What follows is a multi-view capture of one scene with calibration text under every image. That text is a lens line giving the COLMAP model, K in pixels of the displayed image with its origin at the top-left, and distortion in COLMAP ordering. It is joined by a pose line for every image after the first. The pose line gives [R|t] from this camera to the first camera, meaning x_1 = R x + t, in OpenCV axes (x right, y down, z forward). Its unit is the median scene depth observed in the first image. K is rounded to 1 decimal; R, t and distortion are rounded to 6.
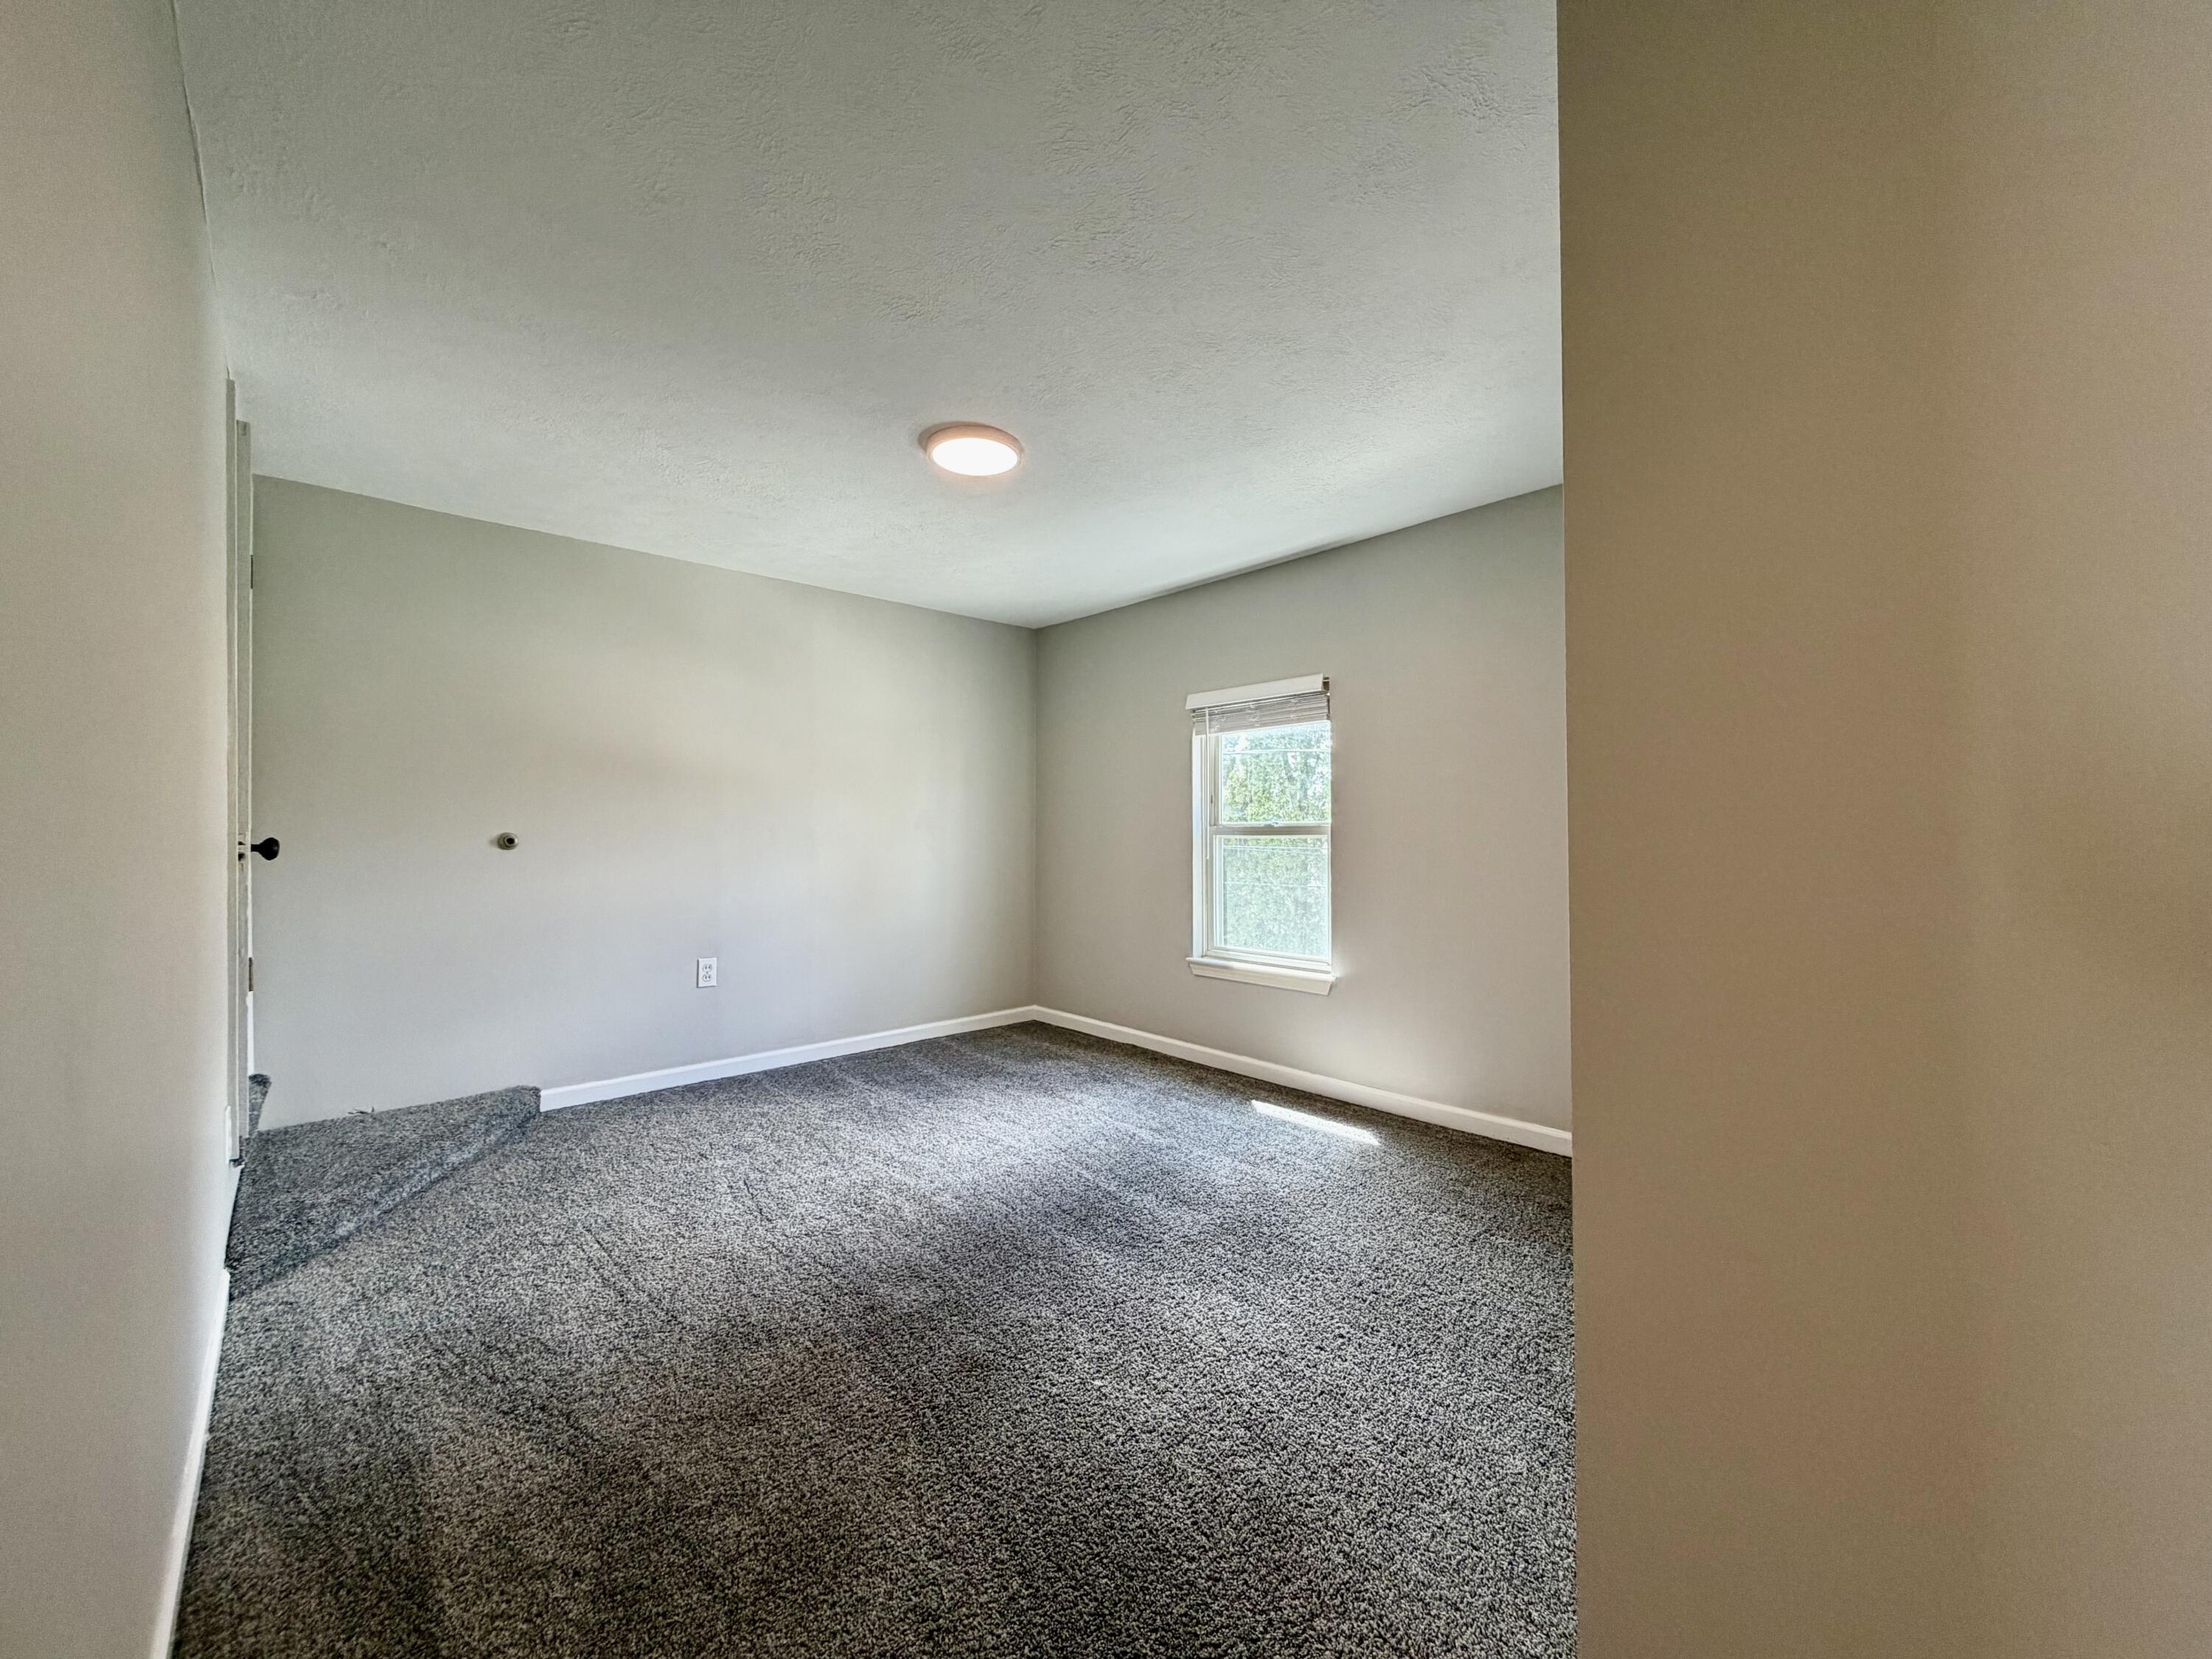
lens RADIAL K [[883.1, 0, 1100.7], [0, 883.1, 826.5], [0, 0, 1]] dist [0.000228, -0.000311]
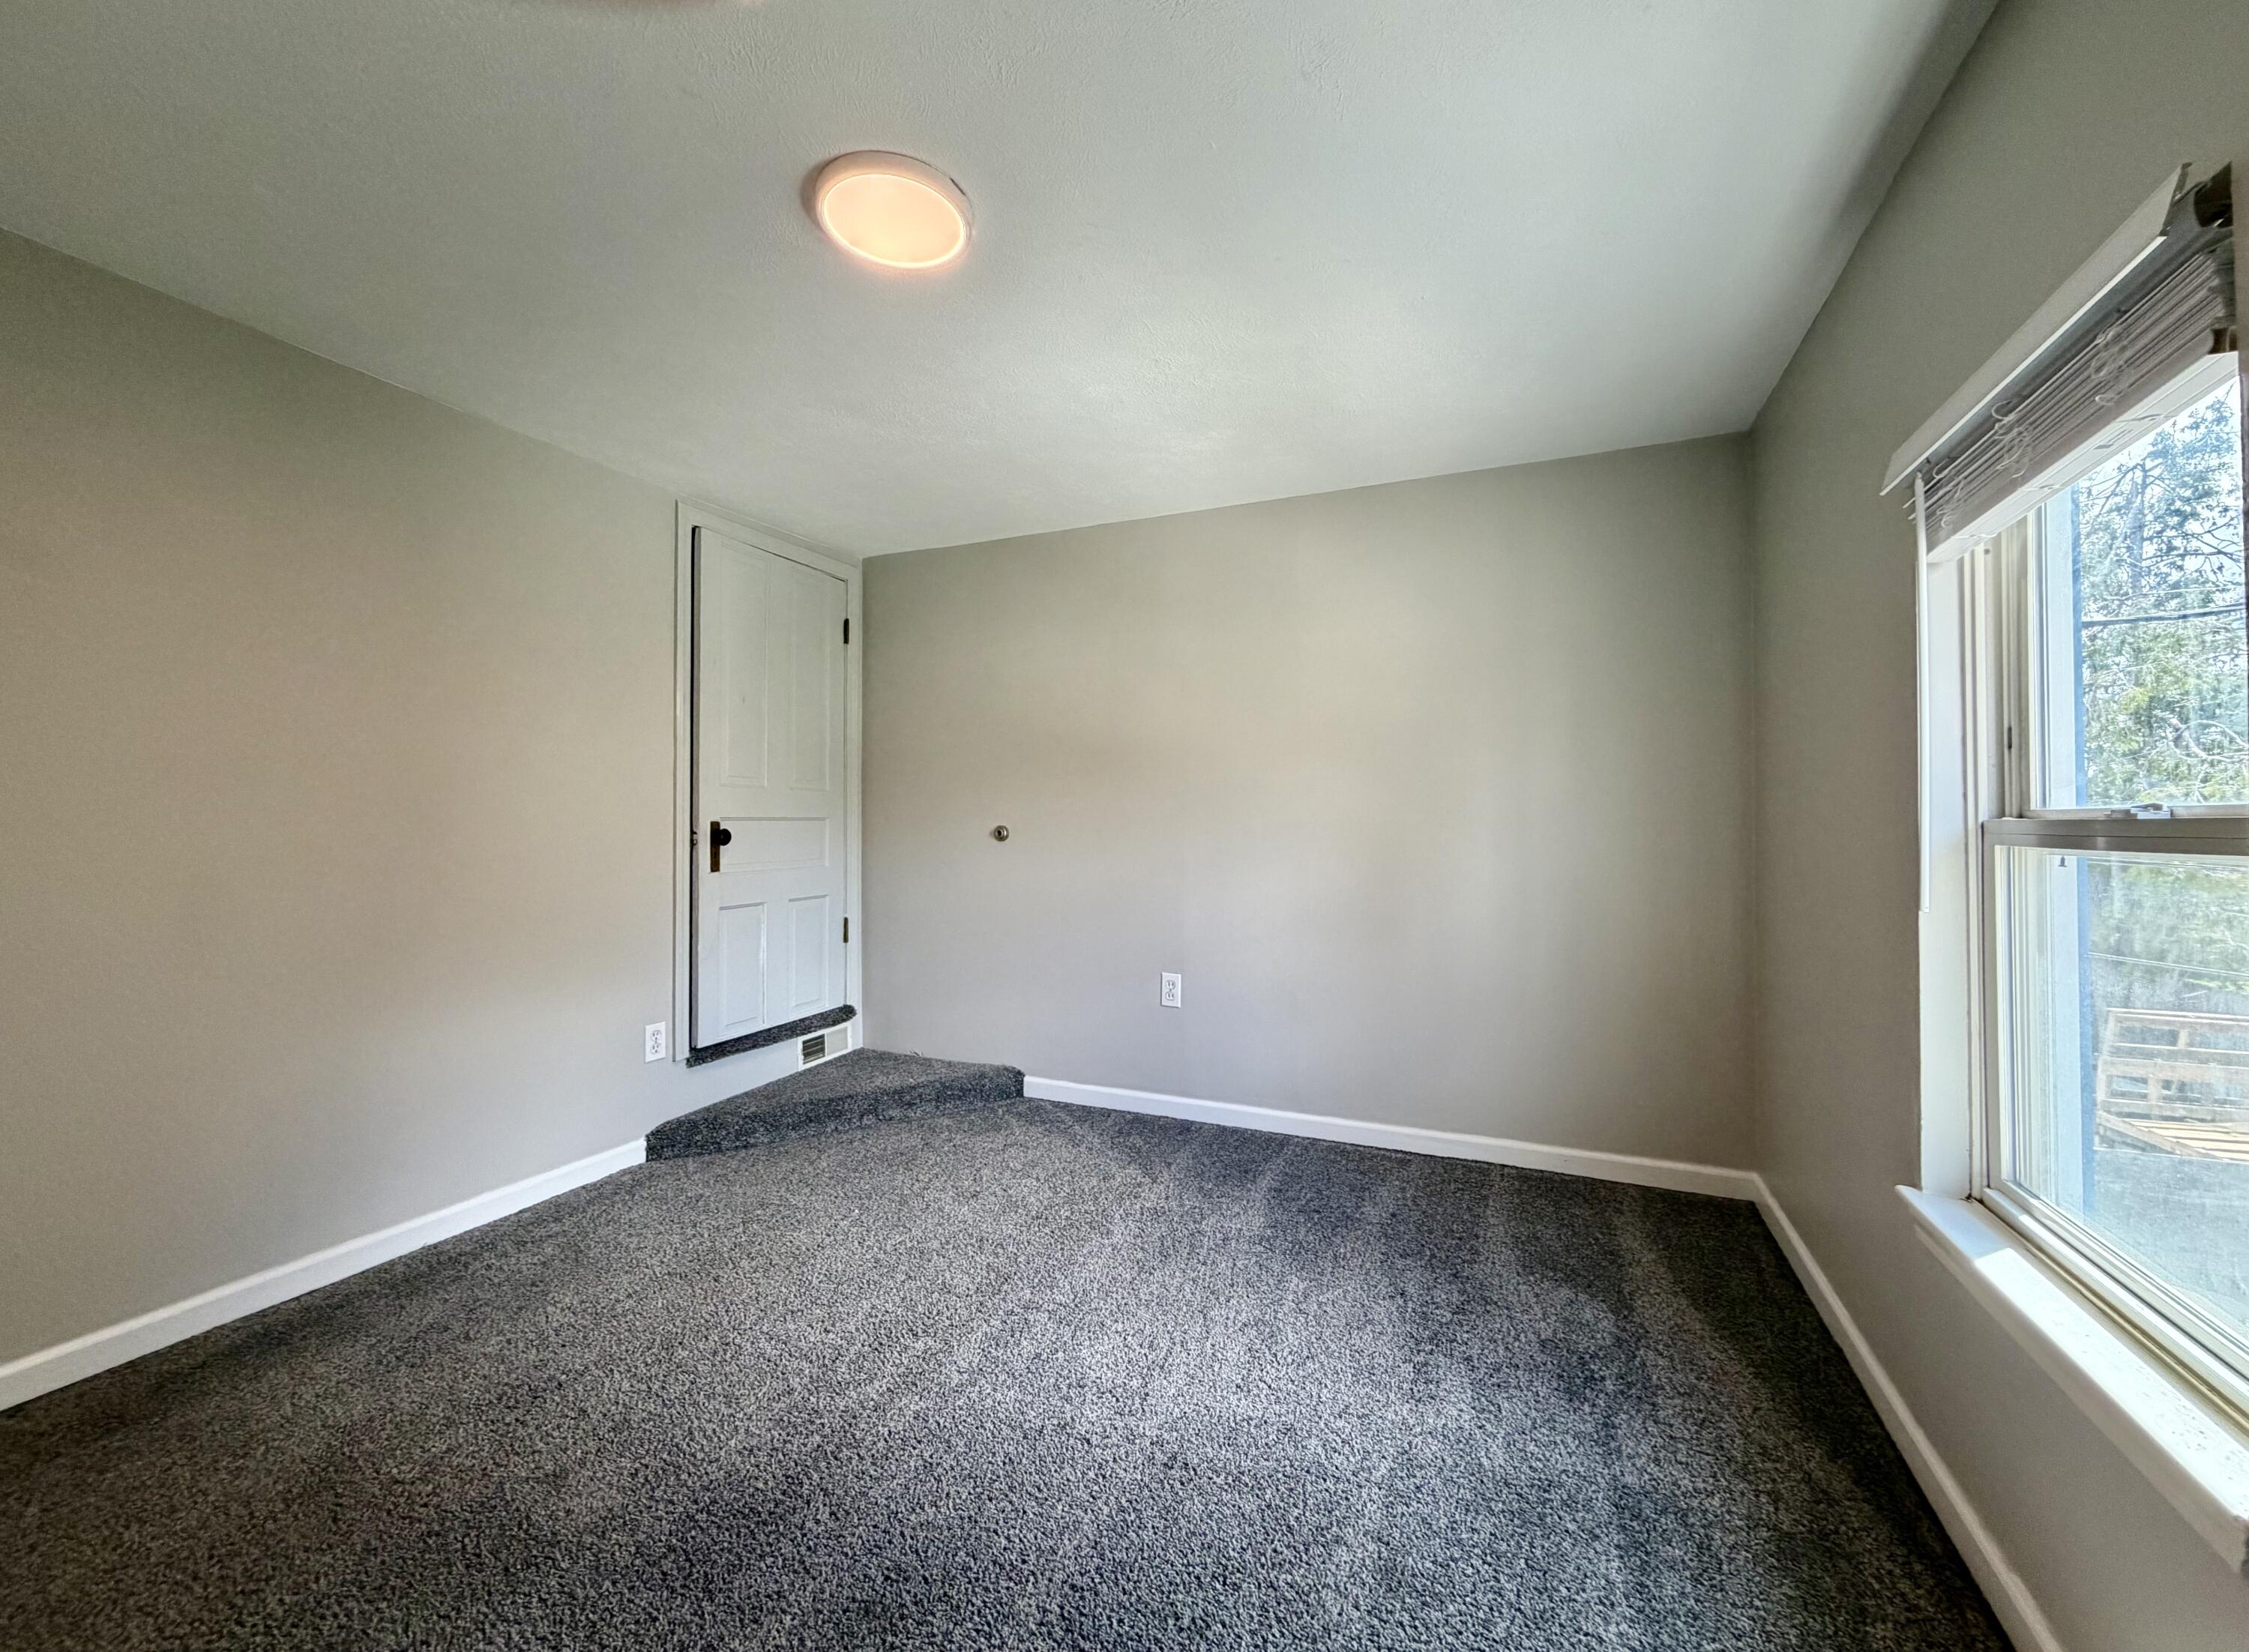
lens RADIAL K [[900.5, 0, 1119.5], [0, 900.5, 811.3], [0, 0, 1]] dist [0.001377, 0.000041]
pose [[0.393014, -0.006284, -0.919511, 0.359408], [0.005828, 0.999974, -0.004342, -0.004369], [0.919514, -0.003653, 0.393041, 0.654289]]
